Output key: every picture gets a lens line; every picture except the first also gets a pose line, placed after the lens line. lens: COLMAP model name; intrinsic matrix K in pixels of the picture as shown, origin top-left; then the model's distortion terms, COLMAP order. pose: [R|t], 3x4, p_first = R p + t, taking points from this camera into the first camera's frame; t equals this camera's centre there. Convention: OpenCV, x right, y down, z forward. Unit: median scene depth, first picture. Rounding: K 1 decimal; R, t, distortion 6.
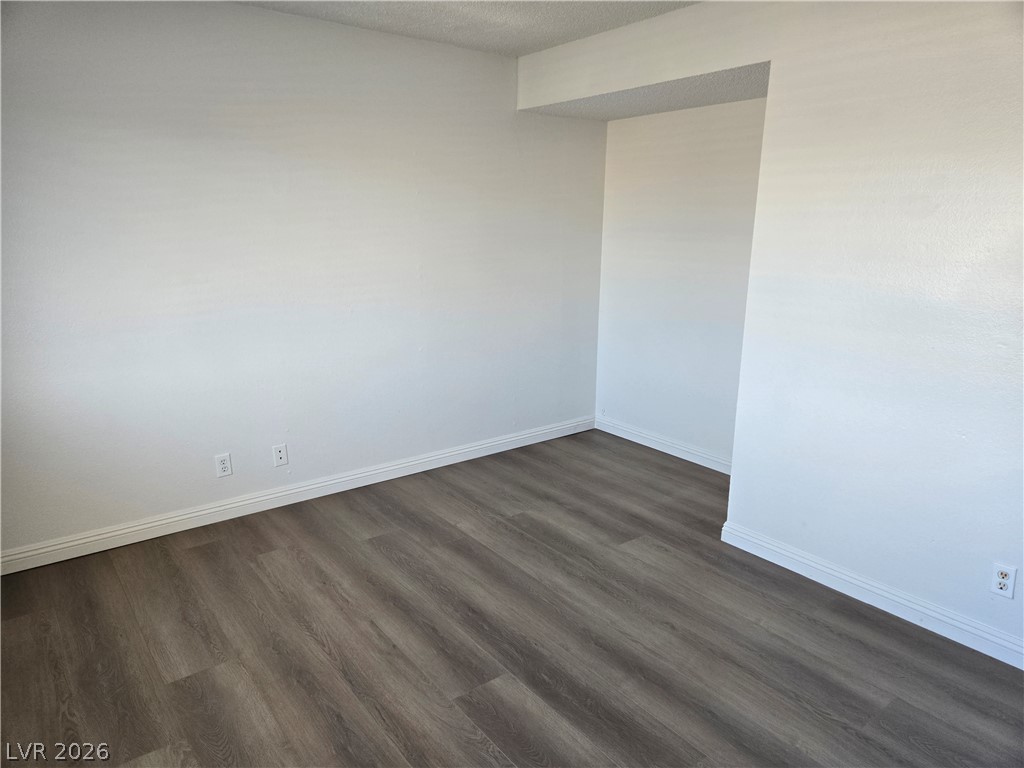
lens RADIAL K [[683.9, 0, 514.3], [0, 683.9, 385.7], [0, 0, 1]] dist [0.057688, -0.040671]
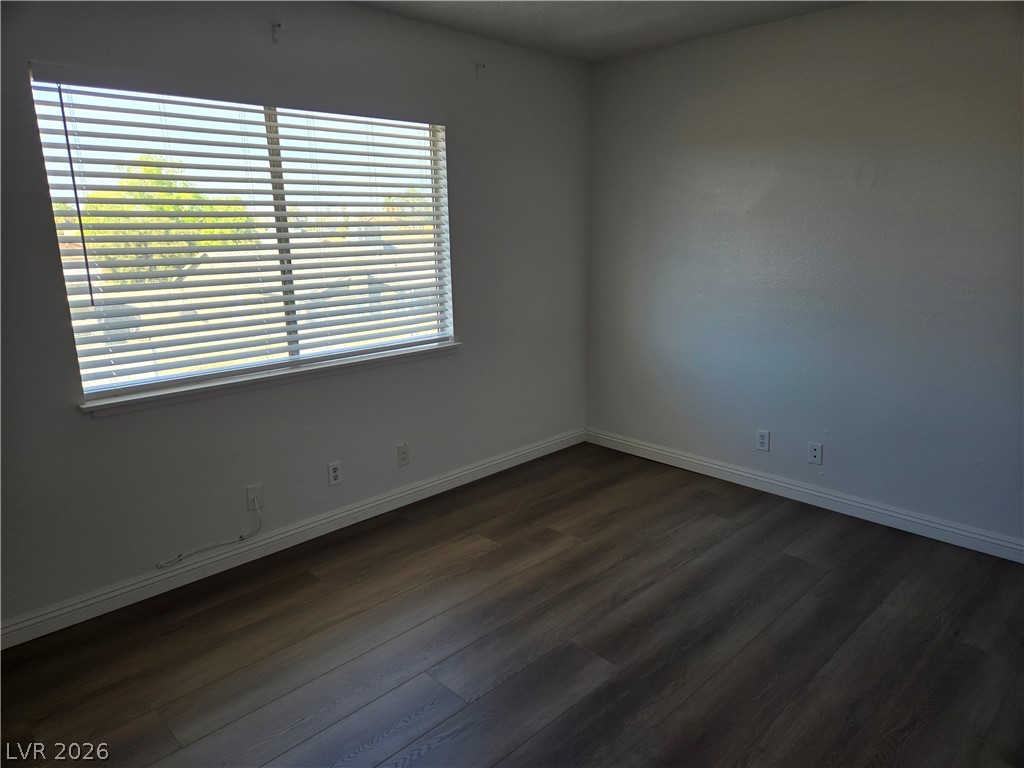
lens RADIAL K [[683.9, 0, 509.1], [0, 683.9, 389.2], [0, 0, 1]] dist [0.057688, -0.040671]
pose [[0.103870, 0.227170, -0.968300, 0.756294], [-0.214520, 0.955768, 0.201218, -0.127398], [0.971181, 0.186820, 0.148009, 0.539788]]
